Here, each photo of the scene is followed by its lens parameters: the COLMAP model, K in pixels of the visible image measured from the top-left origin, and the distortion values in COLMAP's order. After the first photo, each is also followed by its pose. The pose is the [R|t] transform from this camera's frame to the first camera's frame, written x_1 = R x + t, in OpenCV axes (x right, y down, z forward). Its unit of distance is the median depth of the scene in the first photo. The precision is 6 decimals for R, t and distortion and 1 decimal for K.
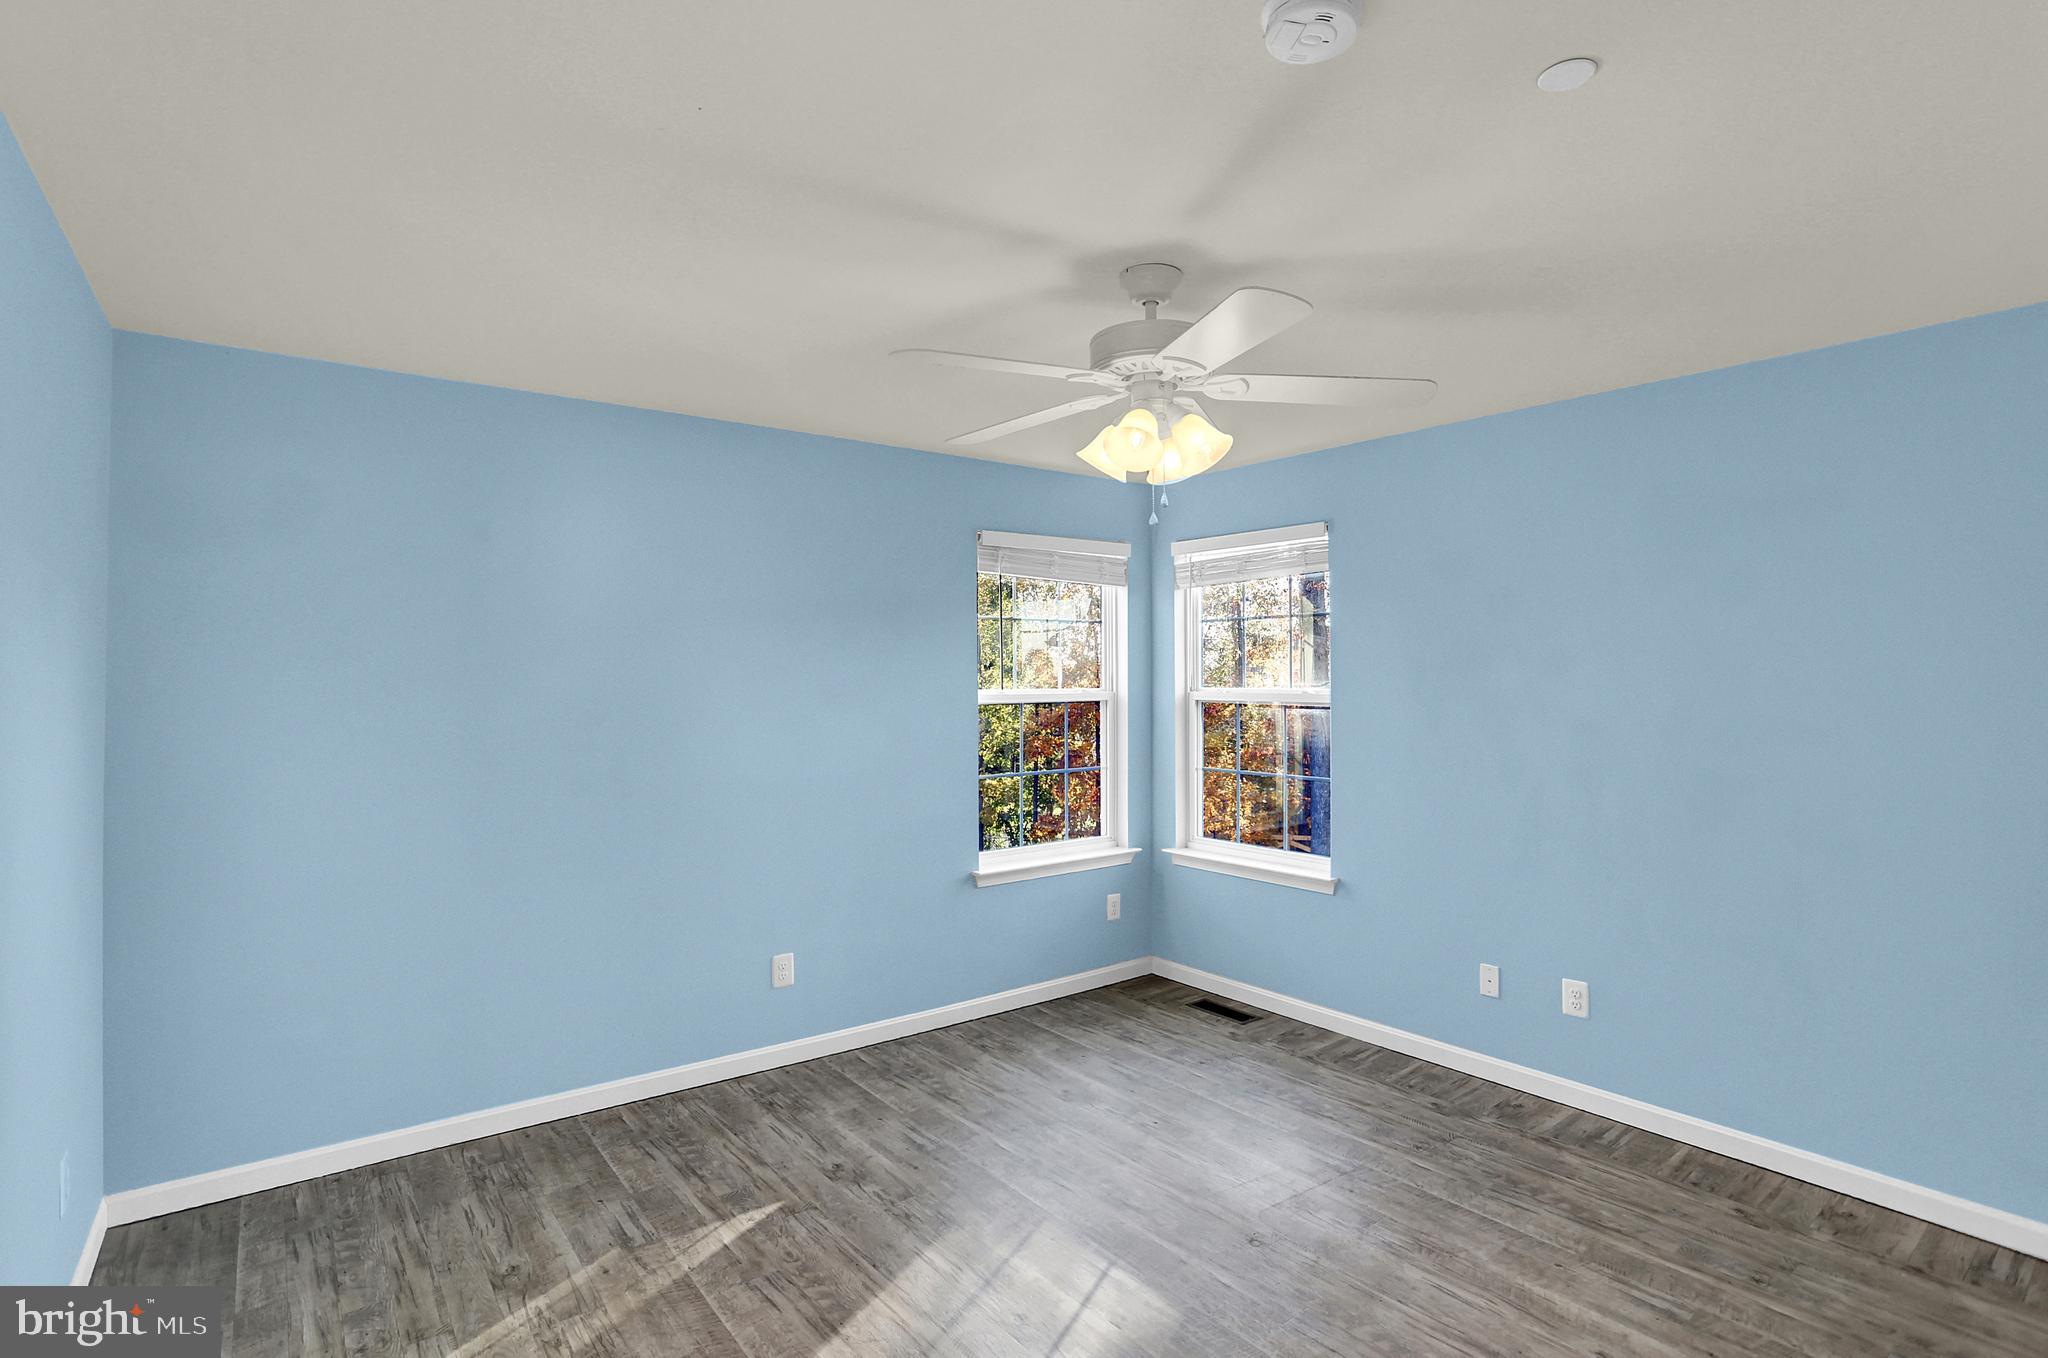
lens RADIAL K [[1040.9, 0, 1029.1], [0, 1040.9, 705.7], [0, 0, 1]] dist [-0.058740, 0.027616]
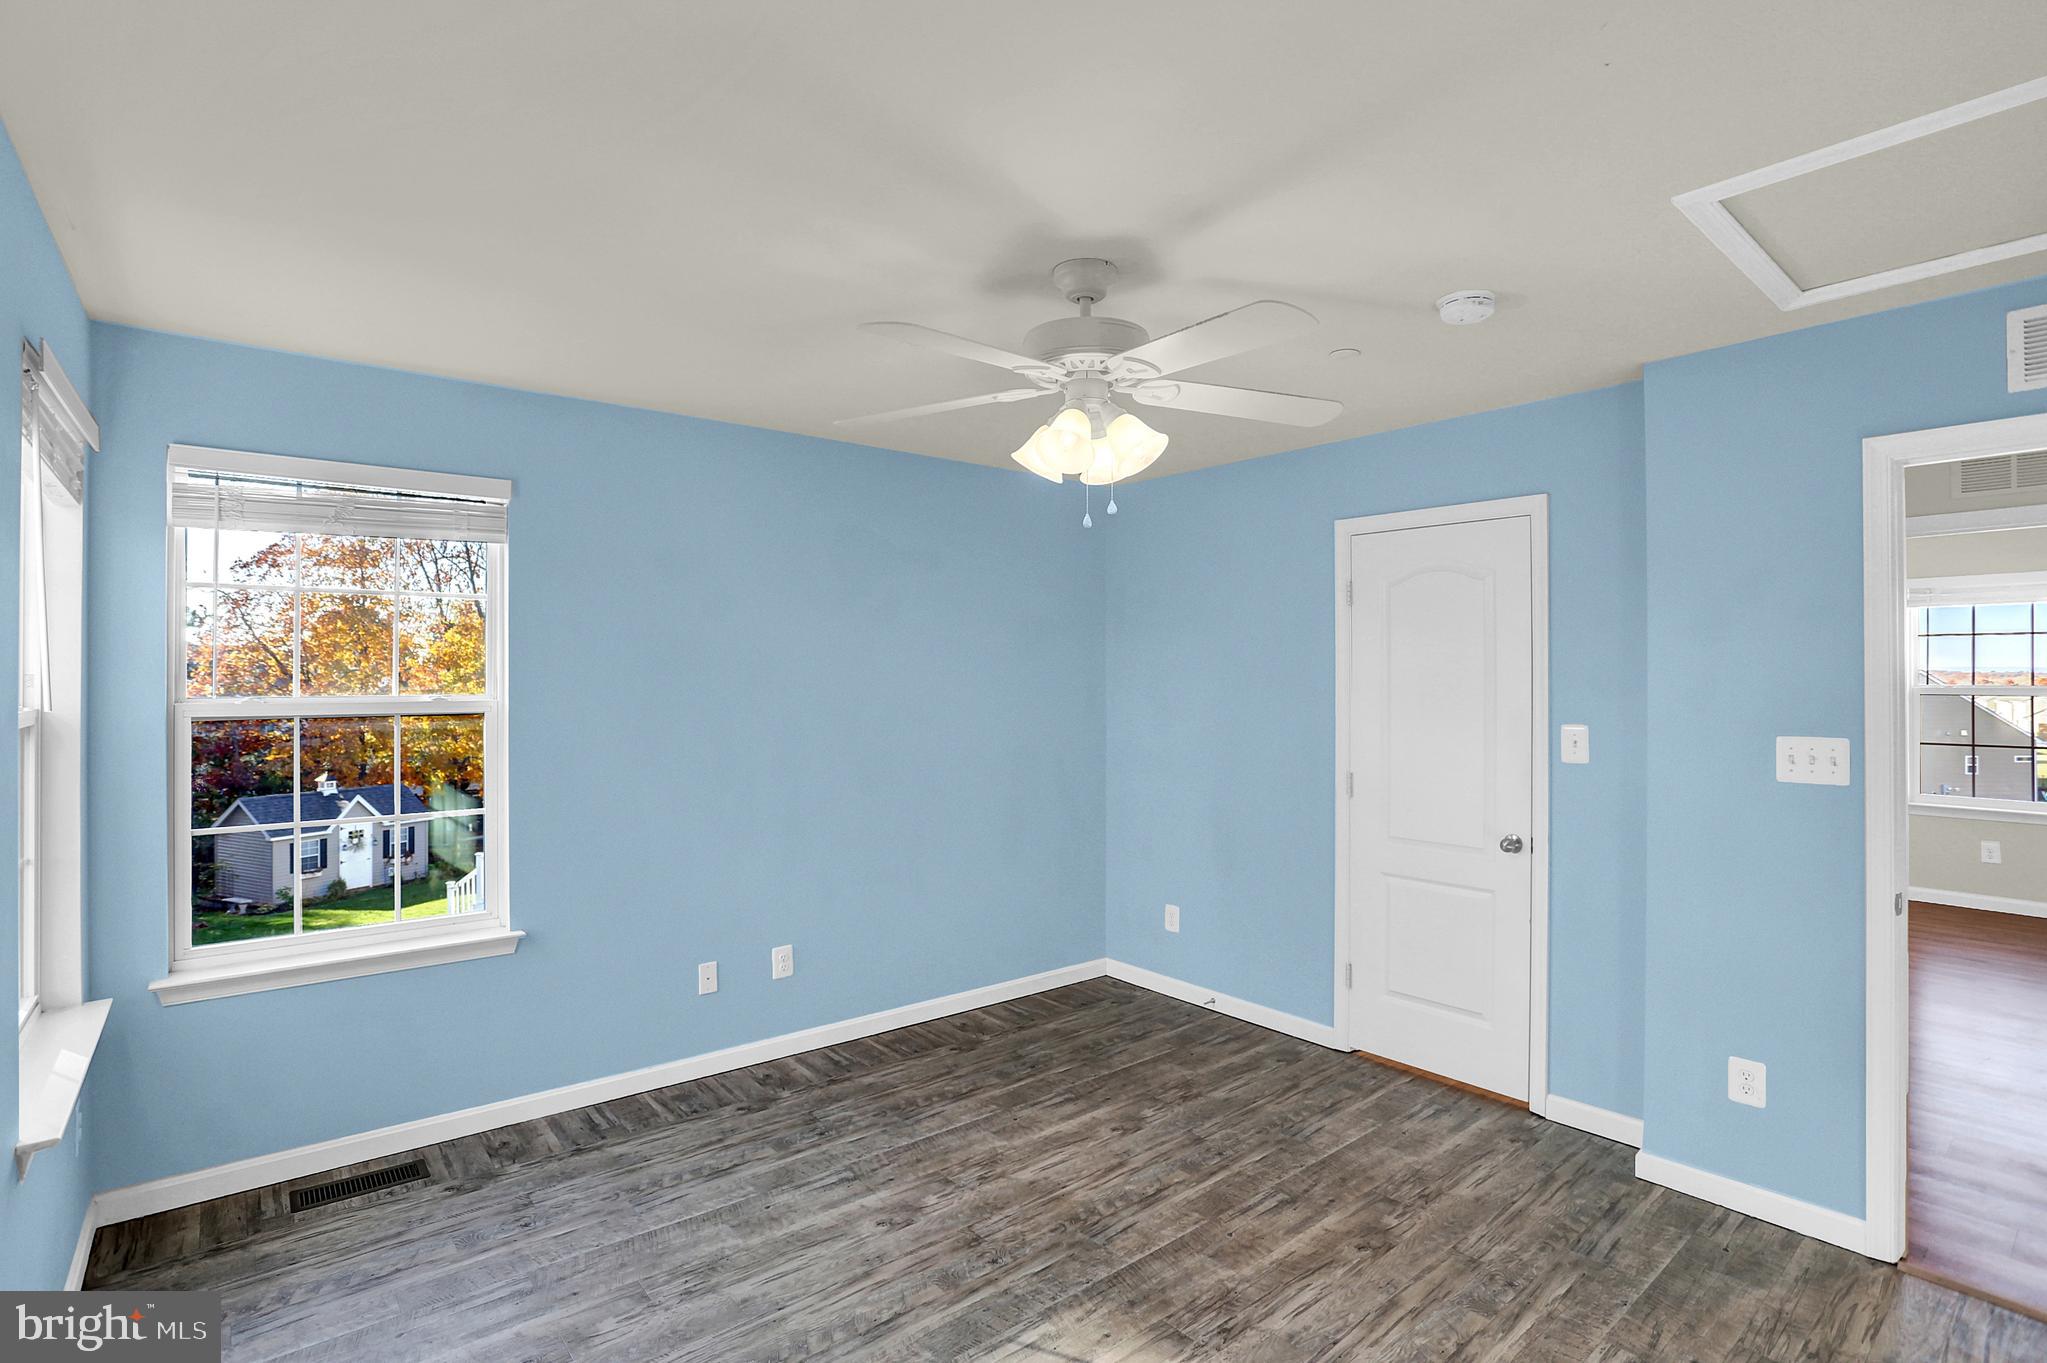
lens RADIAL K [[1001.5, 0, 1036.6], [0, 1001.5, 683.9], [0, 0, 1]] dist [-0.062244, 0.025045]
pose [[-0.069844, 0.000982, 0.997557, -0.611938], [0.019469, 0.999810, 0.000379, -0.018206], [-0.997368, 0.019448, -0.069850, 0.820328]]
